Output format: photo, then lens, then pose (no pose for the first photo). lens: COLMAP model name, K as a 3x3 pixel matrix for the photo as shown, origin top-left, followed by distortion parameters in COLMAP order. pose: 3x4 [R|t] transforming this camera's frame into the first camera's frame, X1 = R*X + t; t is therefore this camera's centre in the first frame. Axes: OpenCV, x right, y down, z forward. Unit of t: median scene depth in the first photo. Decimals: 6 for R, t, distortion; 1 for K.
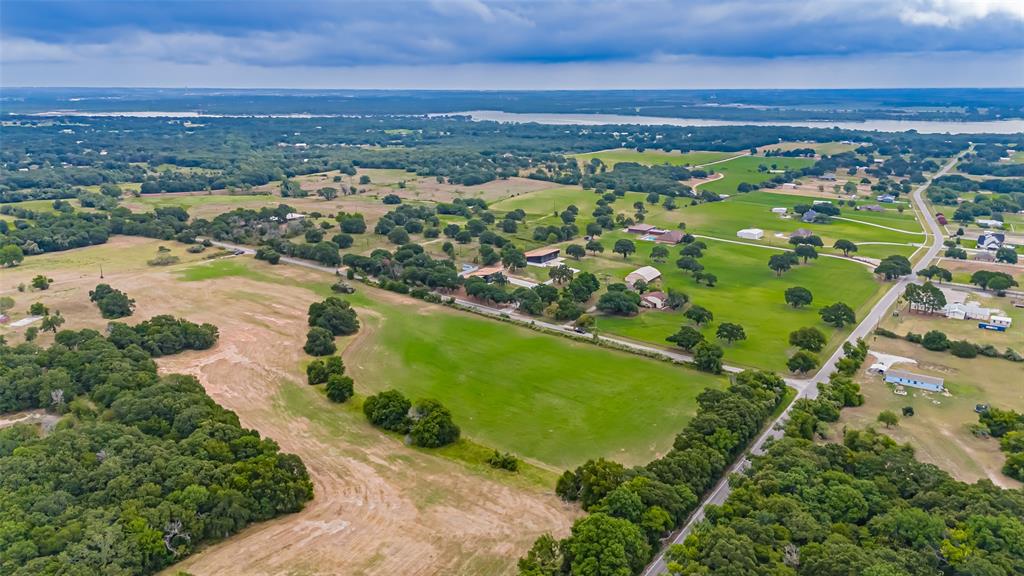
lens RADIAL K [[750.3, 0, 509.2], [0, 750.3, 289.8], [0, 0, 1]] dist [0.089896, -0.099054]
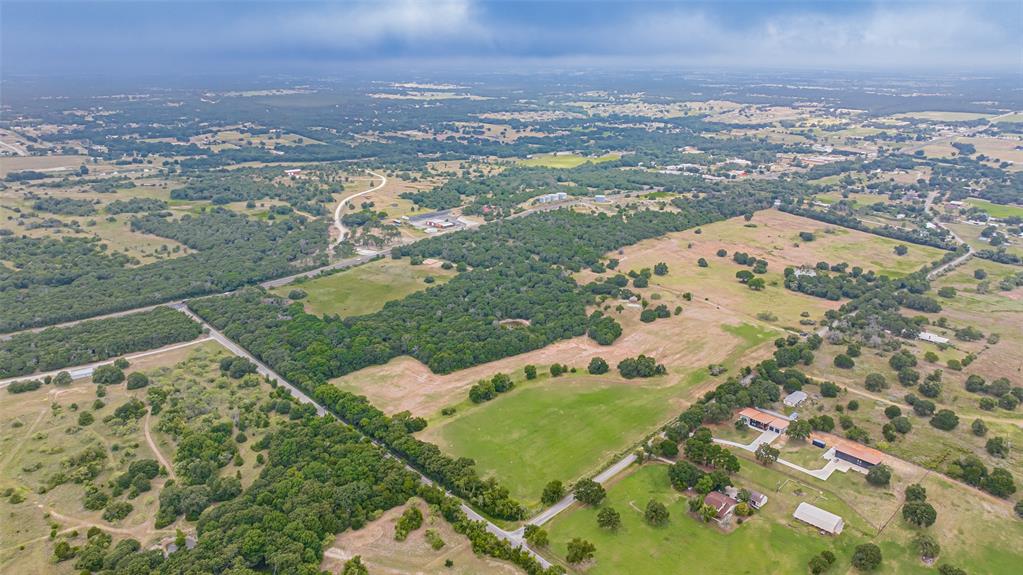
lens RADIAL K [[729.5, 0, 511.5], [0, 729.5, 287.5], [0, 0, 1]] dist [-0.000072, -0.000074]
pose [[-0.195528, 0.304396, -0.932262, 0.924912], [-0.259751, 0.900586, 0.348533, -0.446975], [0.945673, 0.310304, -0.097022, 0.645968]]
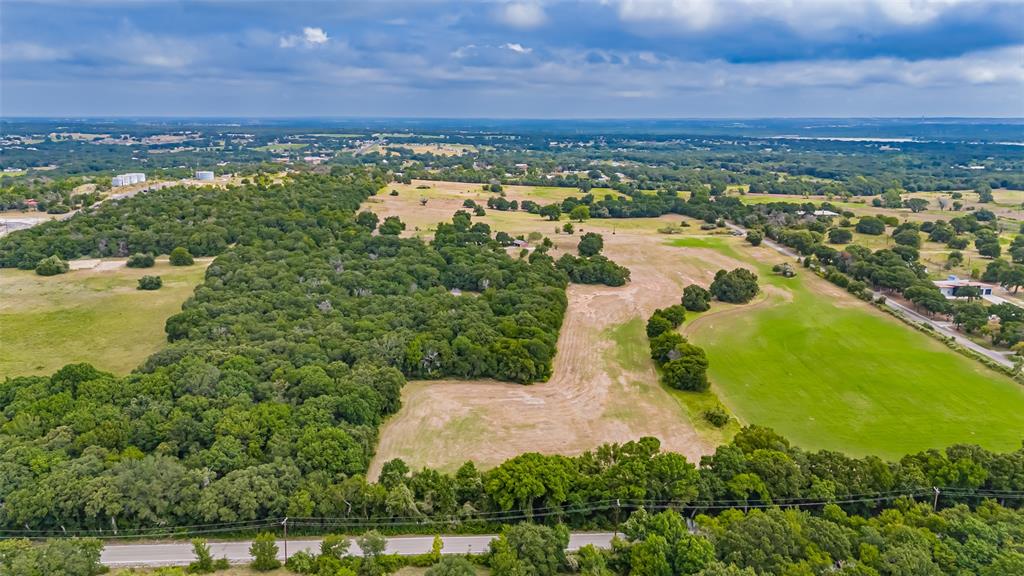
lens RADIAL K [[750.3, 0, 509.2], [0, 750.3, 289.8], [0, 0, 1]] dist [0.089896, -0.099054]
pose [[0.632194, 0.178075, -0.754069, 0.270015], [-0.207087, 0.976659, 0.057023, 0.035170], [0.746623, 0.120108, 0.654315, 0.074657]]
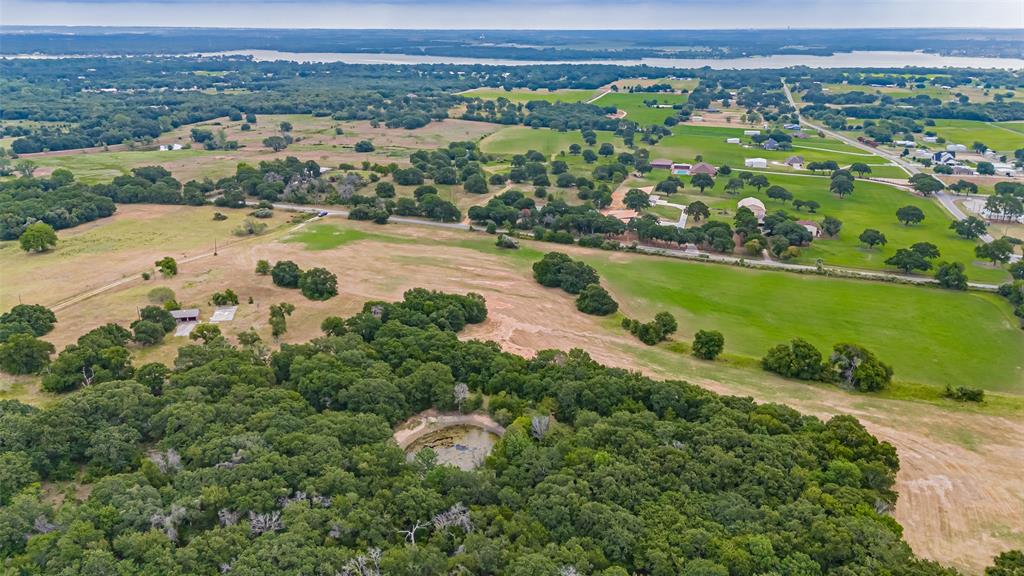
lens RADIAL K [[750.3, 0, 509.2], [0, 750.3, 289.8], [0, 0, 1]] dist [0.089896, -0.099054]
pose [[0.948767, -0.101571, 0.299207, -0.438125], [0.079560, 0.993210, 0.084881, -0.020511], [-0.305797, -0.056728, 0.950405, 0.120570]]
